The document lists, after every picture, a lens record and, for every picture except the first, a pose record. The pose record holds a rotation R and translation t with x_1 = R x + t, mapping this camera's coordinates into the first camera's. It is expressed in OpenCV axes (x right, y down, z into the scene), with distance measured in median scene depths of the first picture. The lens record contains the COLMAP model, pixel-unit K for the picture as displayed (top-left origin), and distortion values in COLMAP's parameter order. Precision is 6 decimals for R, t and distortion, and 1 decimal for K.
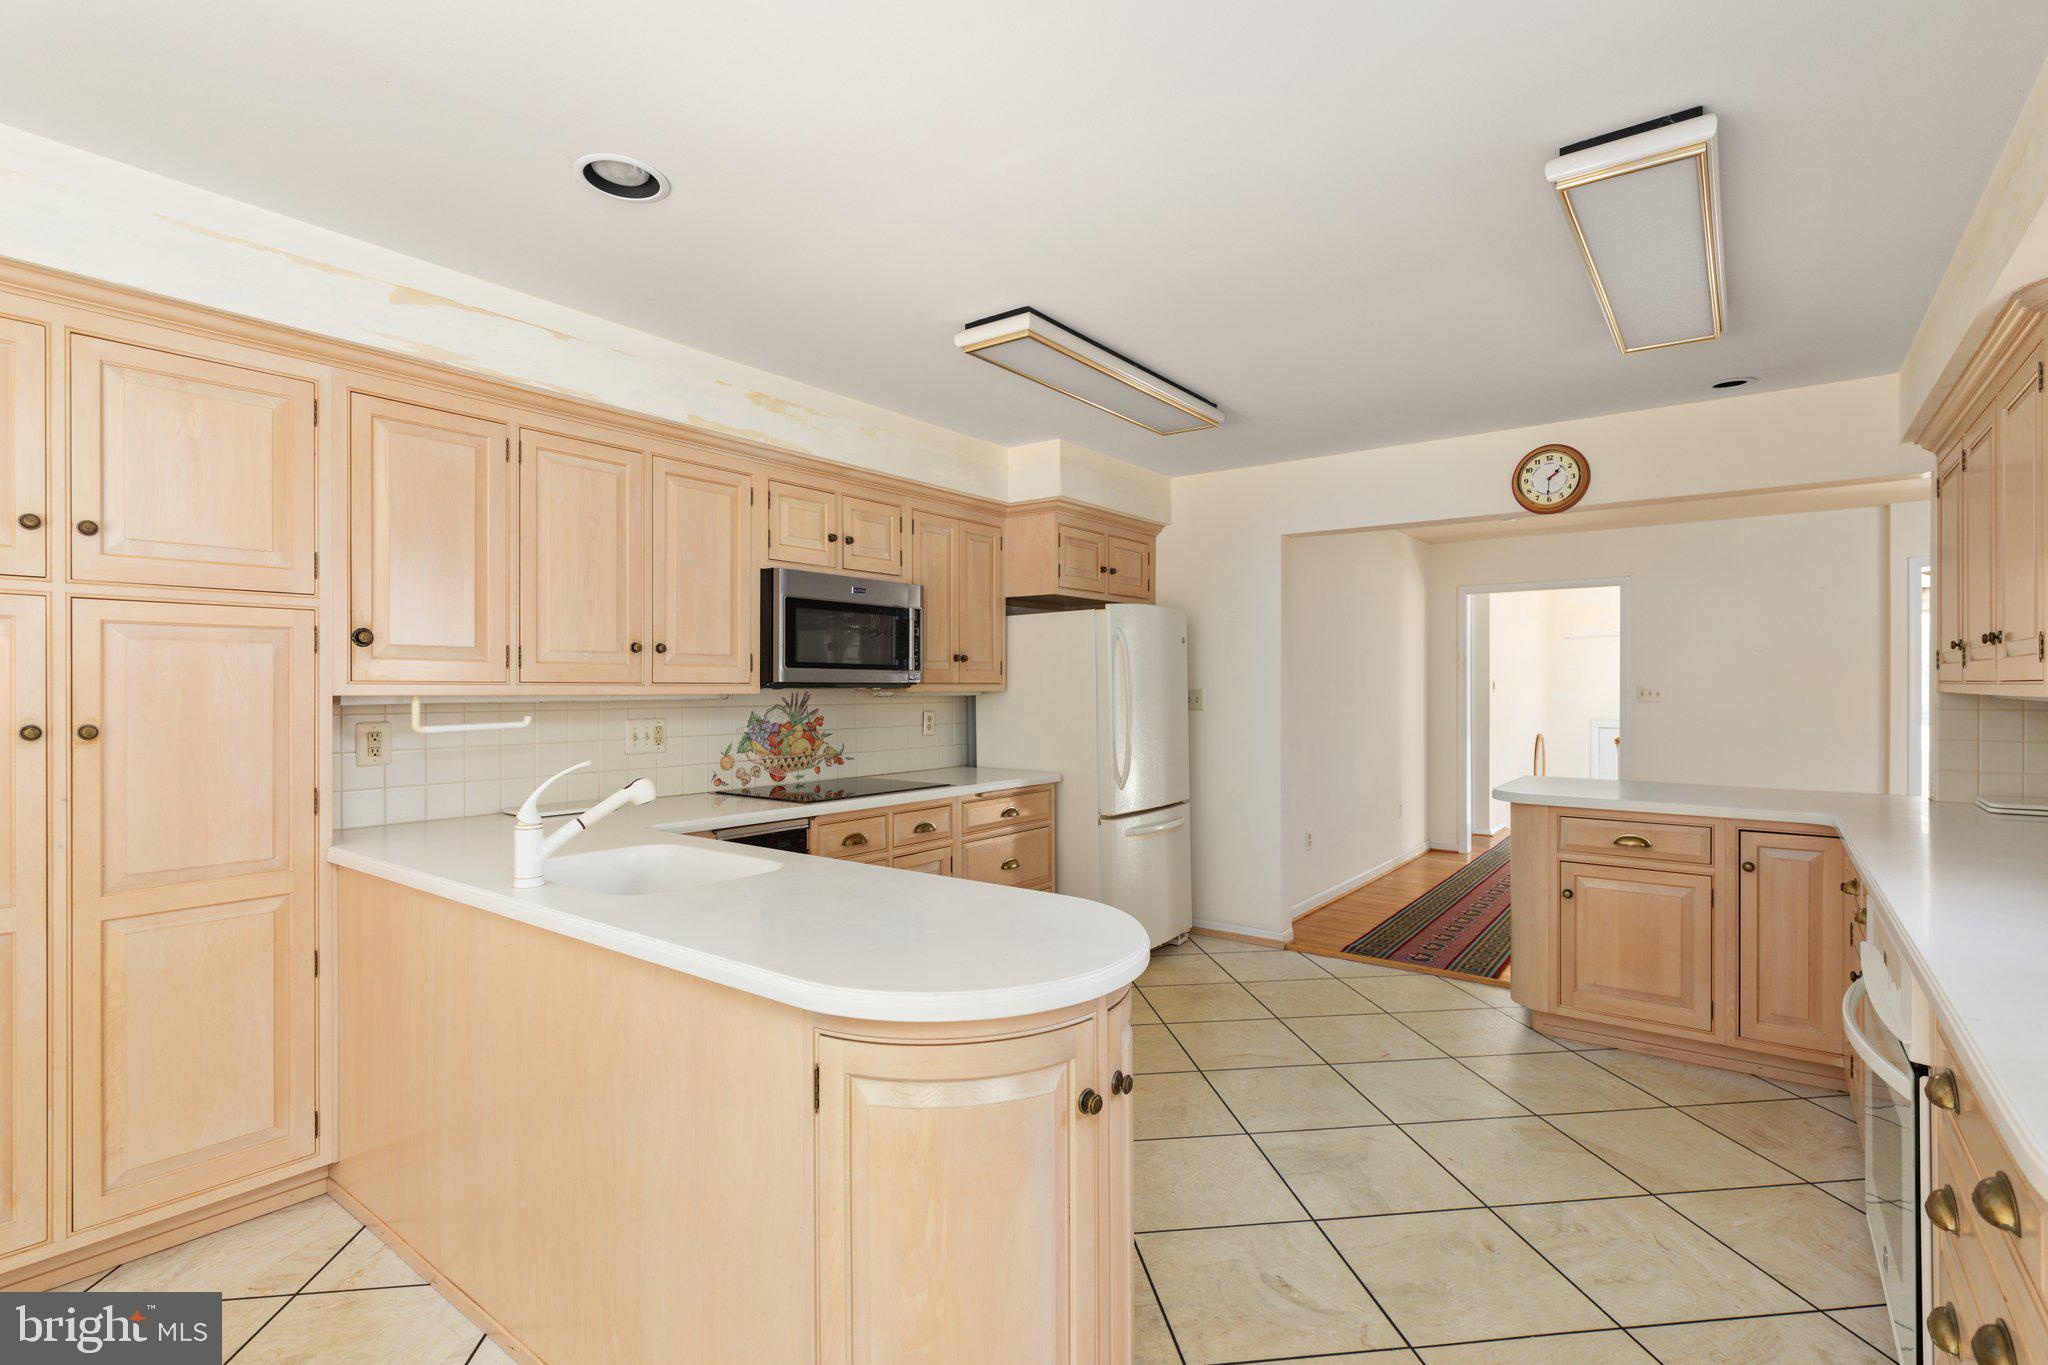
lens RADIAL K [[955.5, 0, 1040.9], [0, 955.5, 685.4], [0, 0, 1]] dist [0.000023, -0.000050]
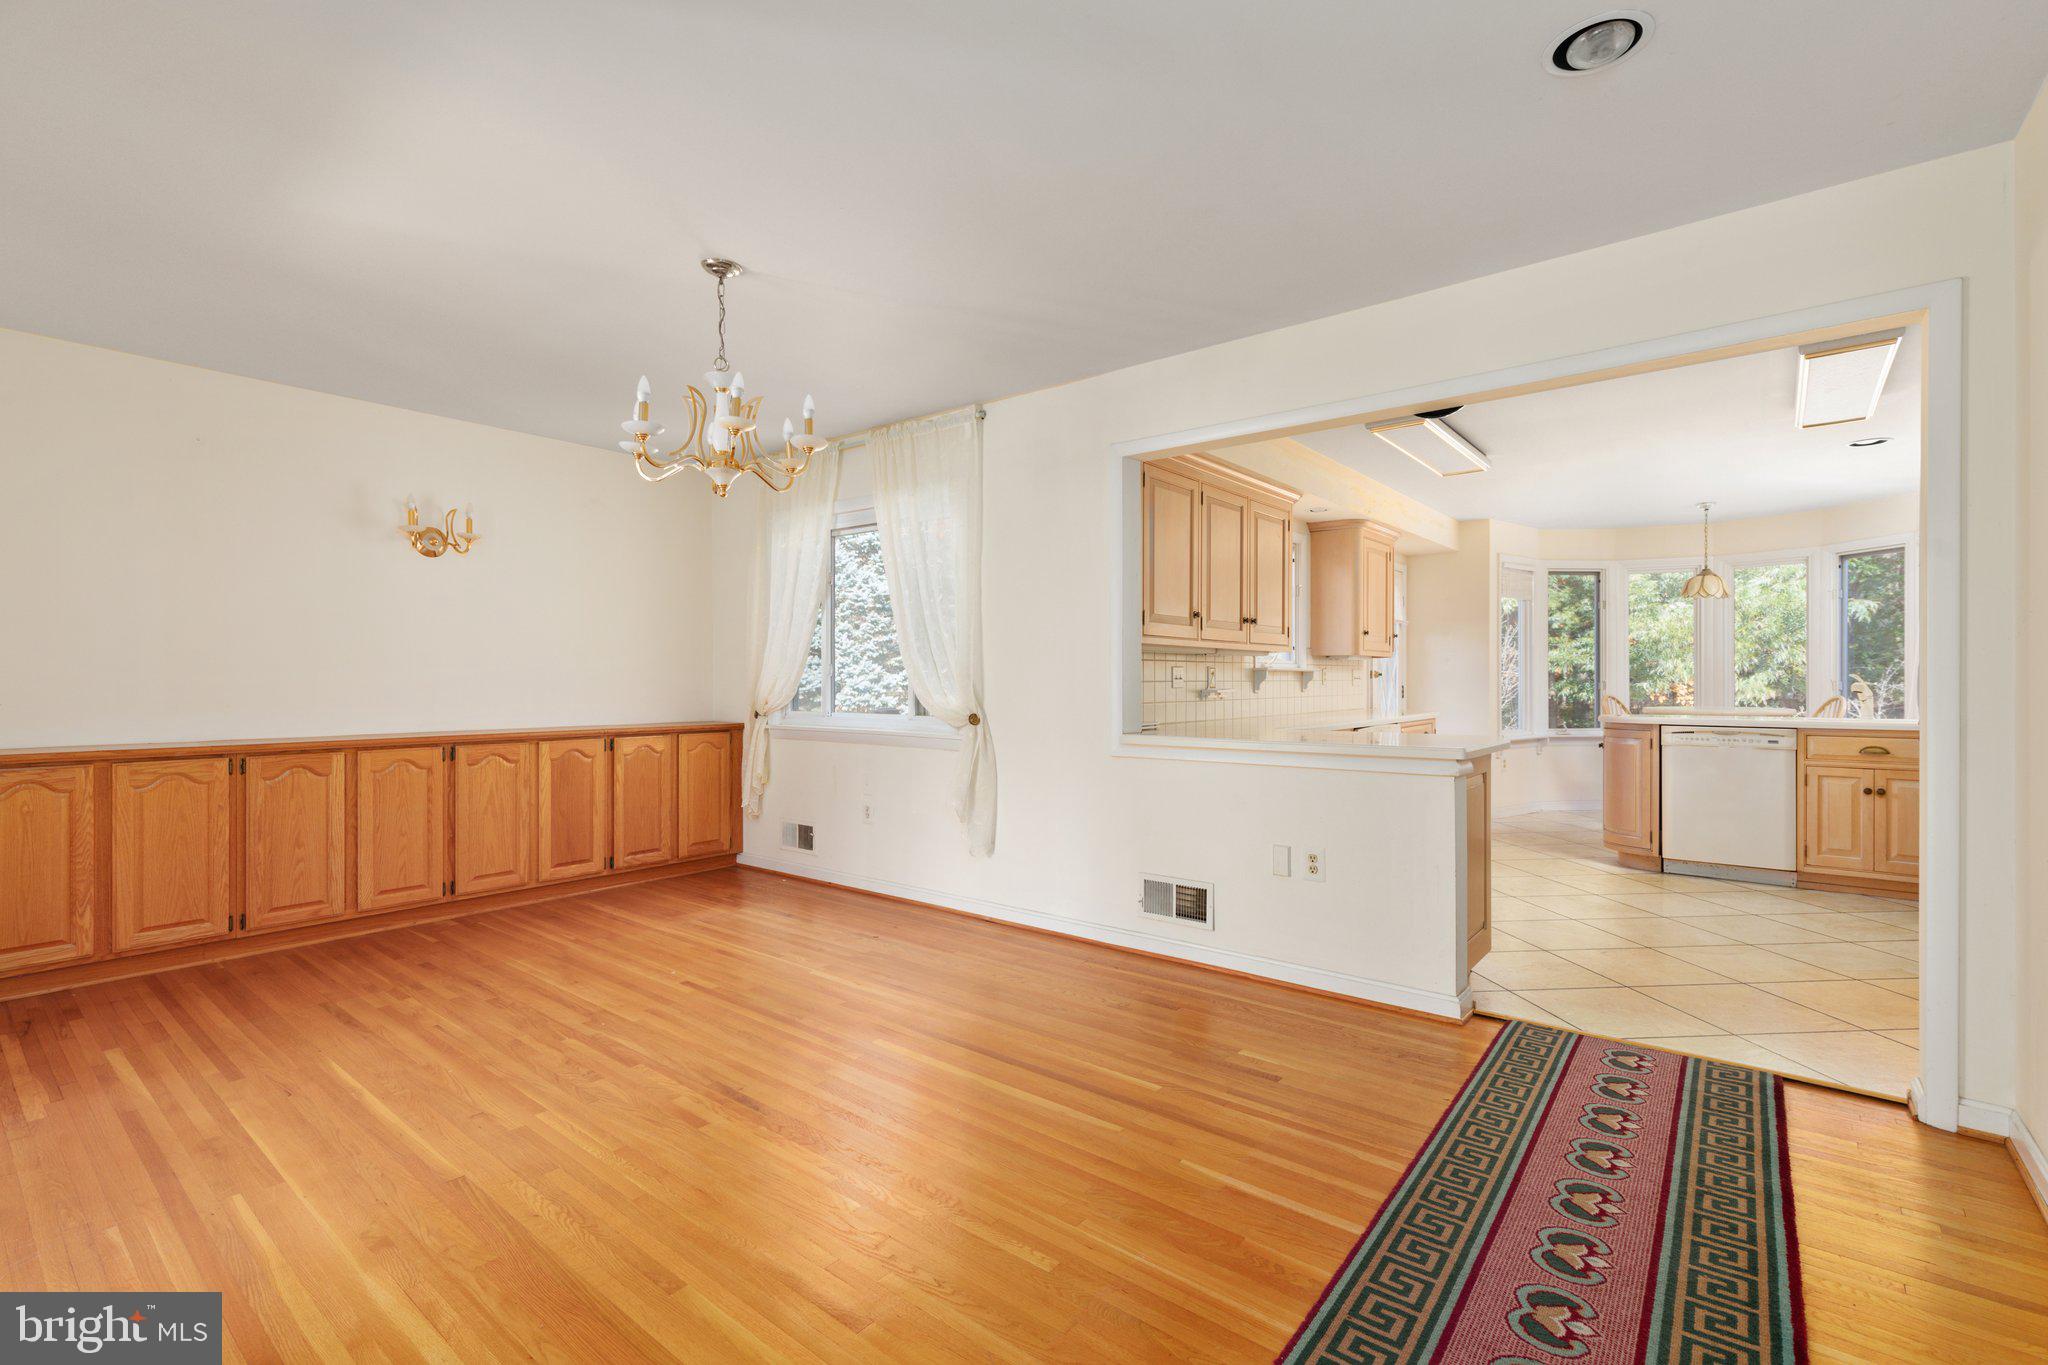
lens RADIAL K [[922.9, 0, 1026.3], [0, 922.9, 679.8], [0, 0, 1]] dist [0.007106, -0.000461]
pose [[-0.999192, 0.002630, 0.040099, 0.977472], [0.002699, 0.999995, 0.001649, 0.047181], [-0.040095, 0.001756, -0.999194, 2.068274]]
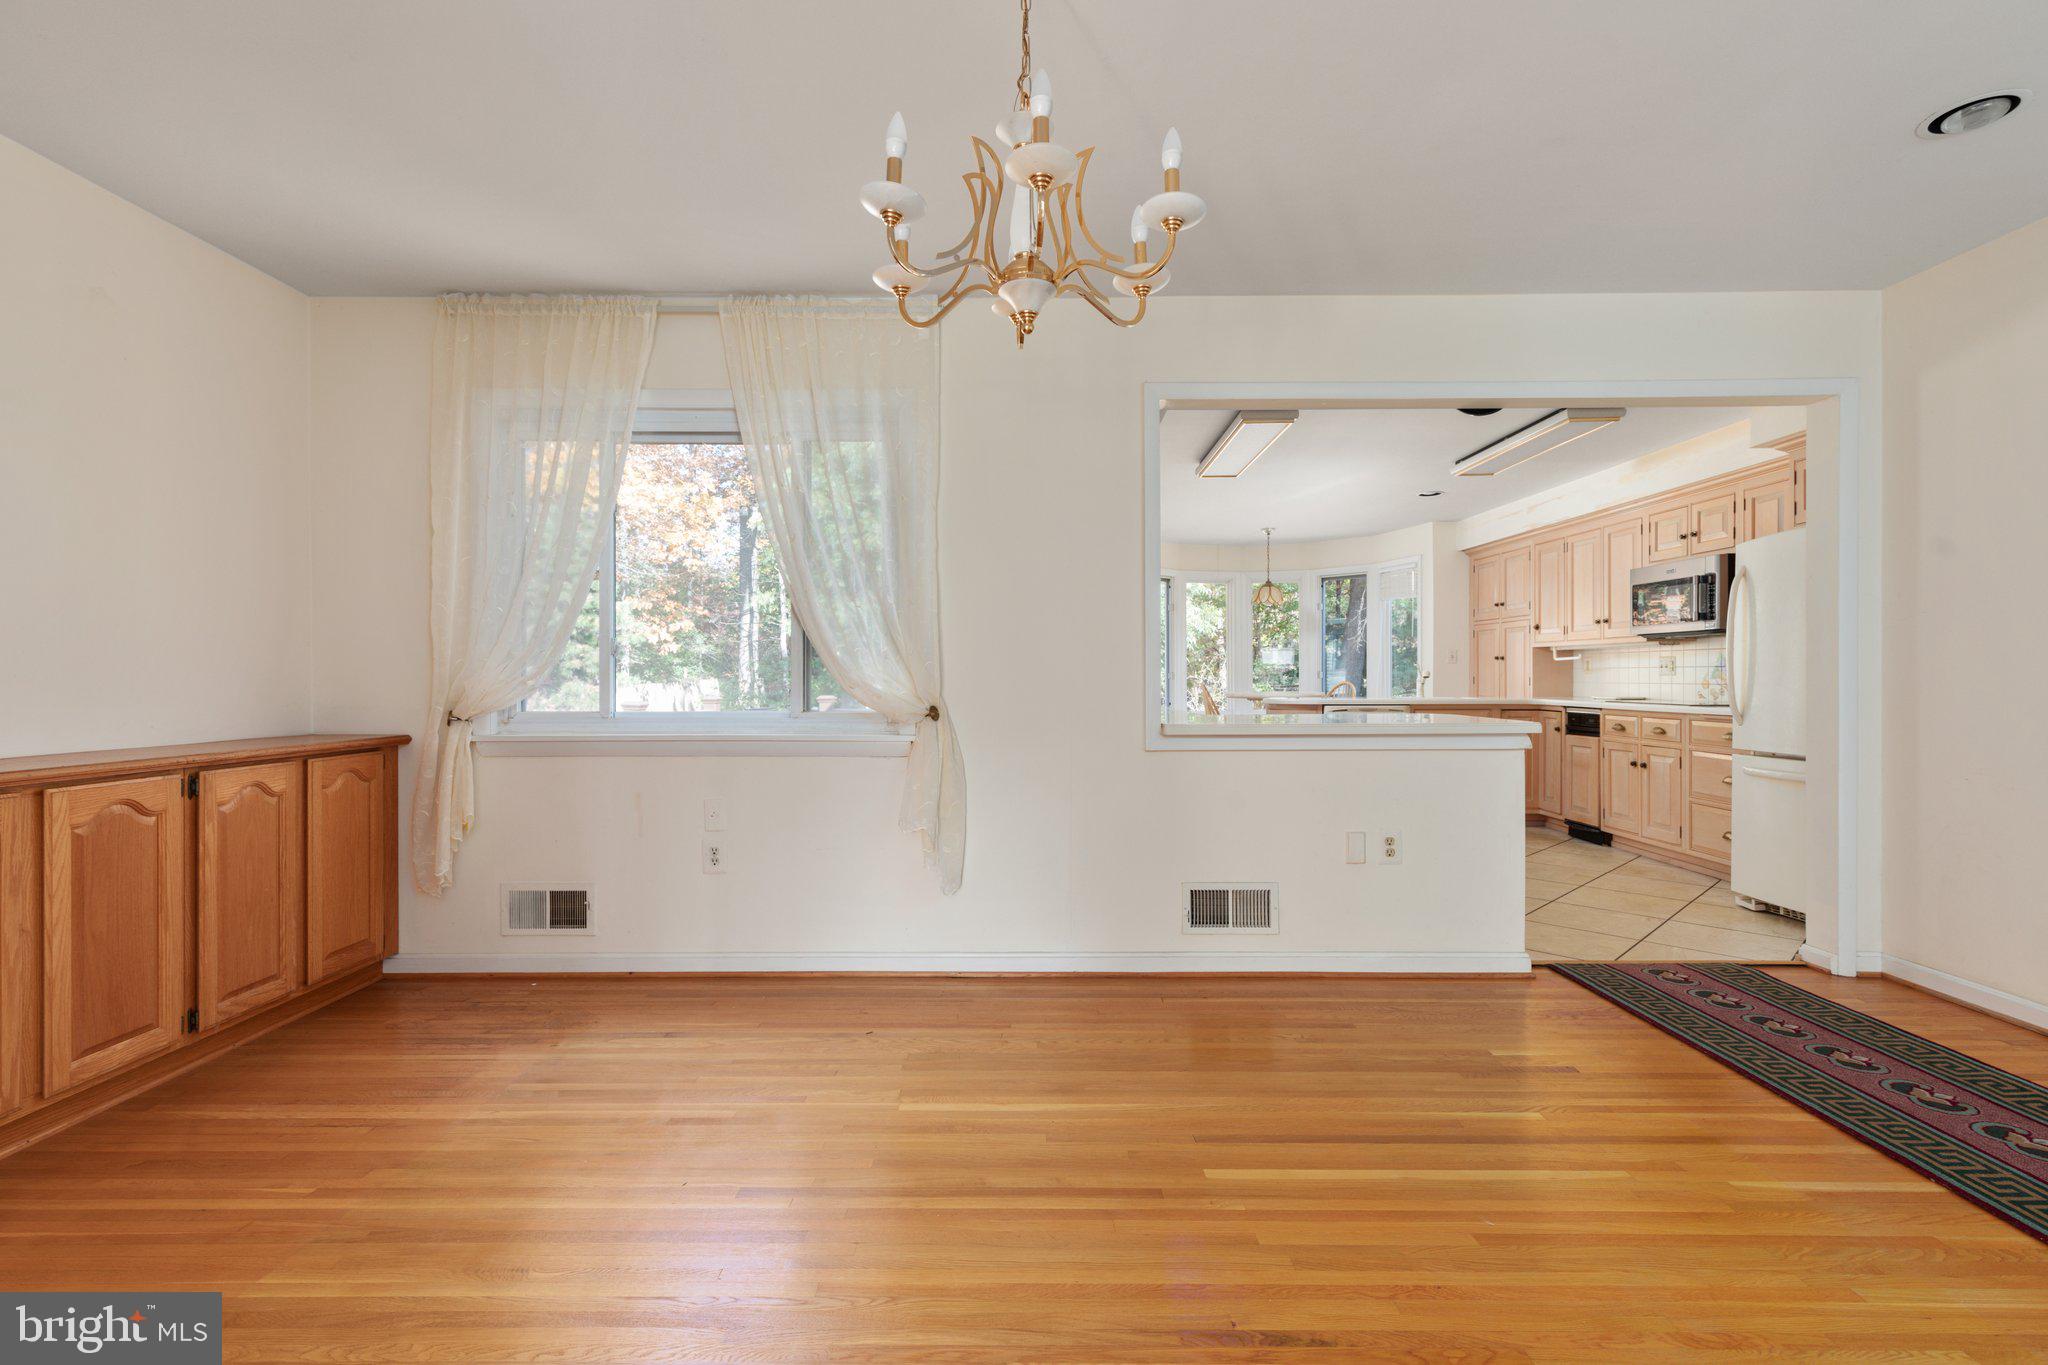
lens RADIAL K [[922.9, 0, 1026.3], [0, 922.9, 679.8], [0, 0, 1]] dist [0.007106, -0.000461]
pose [[-0.804292, 0.005996, -0.594203, 1.569051], [0.003455, 0.999979, 0.005414, 0.063673], [0.594224, 0.002301, -0.804297, 1.641473]]
